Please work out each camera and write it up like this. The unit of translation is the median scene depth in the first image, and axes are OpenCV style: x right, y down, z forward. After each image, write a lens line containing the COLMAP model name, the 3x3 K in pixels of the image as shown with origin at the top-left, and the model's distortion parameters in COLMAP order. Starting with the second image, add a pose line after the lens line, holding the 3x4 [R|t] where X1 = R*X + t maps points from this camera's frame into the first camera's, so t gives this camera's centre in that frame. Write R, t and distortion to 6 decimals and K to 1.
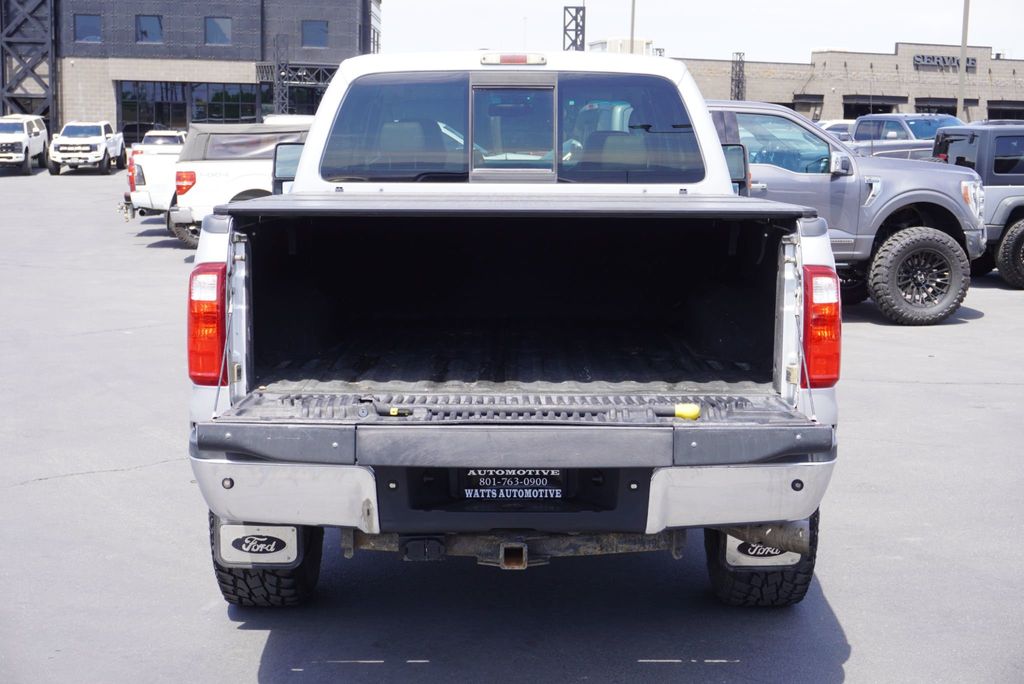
lens RADIAL K [[1501.3, 0, 515.6], [0, 1501.3, 335.5], [0, 0, 1]] dist [0.016658, 0.000000]
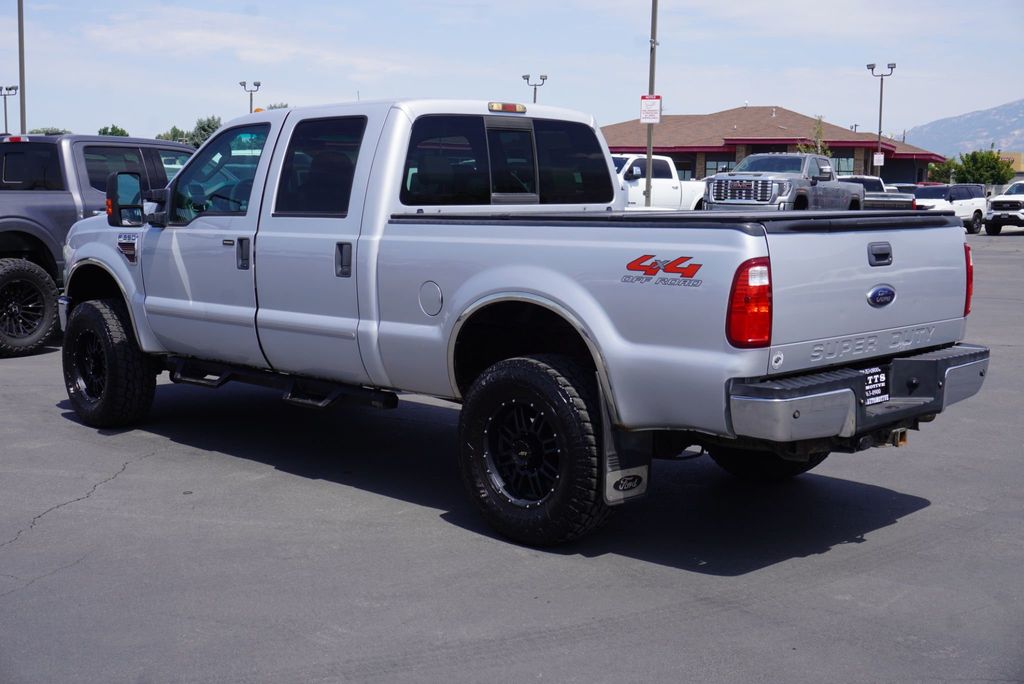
lens RADIAL K [[1318.8, 0, 512.6], [0, 1318.8, 346.0], [0, 0, 1]] dist [0.005810, 0.000000]
pose [[0.695734, -0.088776, 0.712792, -0.755772], [0.091083, 0.995226, 0.035050, -0.019059], [-0.712501, 0.040538, 0.700499, 0.201322]]
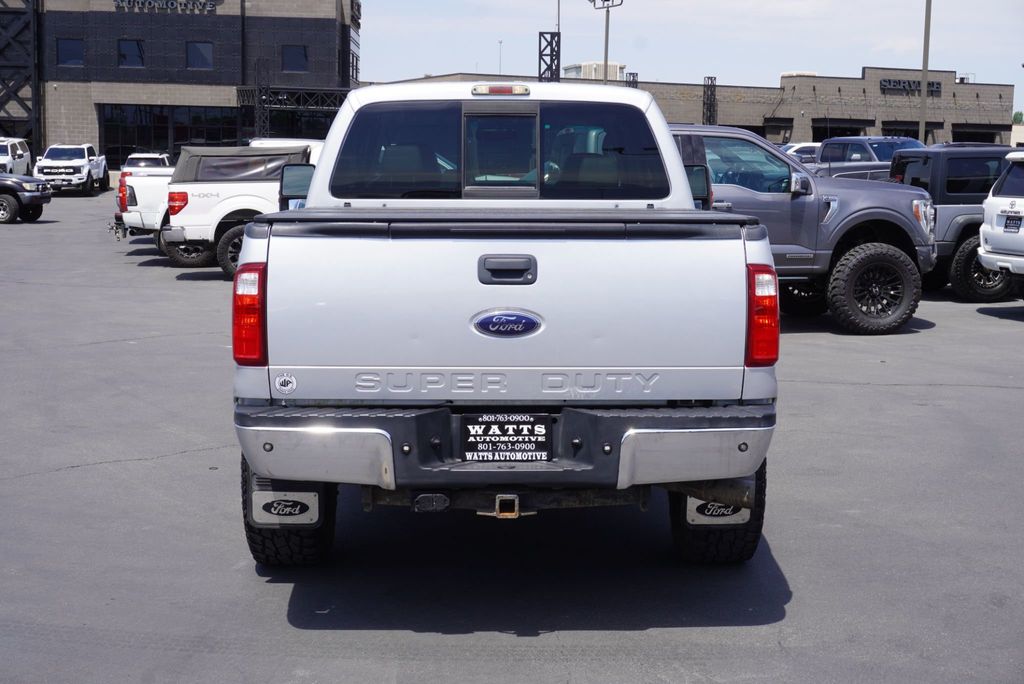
lens RADIAL K [[1501.3, 0, 508.4], [0, 1501.3, 346.5], [0, 0, 1]] dist [0.016658, 0.000000]
pose [[0.999926, -0.001635, 0.012092, -0.008901], [0.001727, 0.999970, -0.007589, 0.016968], [-0.012079, 0.007610, 0.999898, -0.121753]]
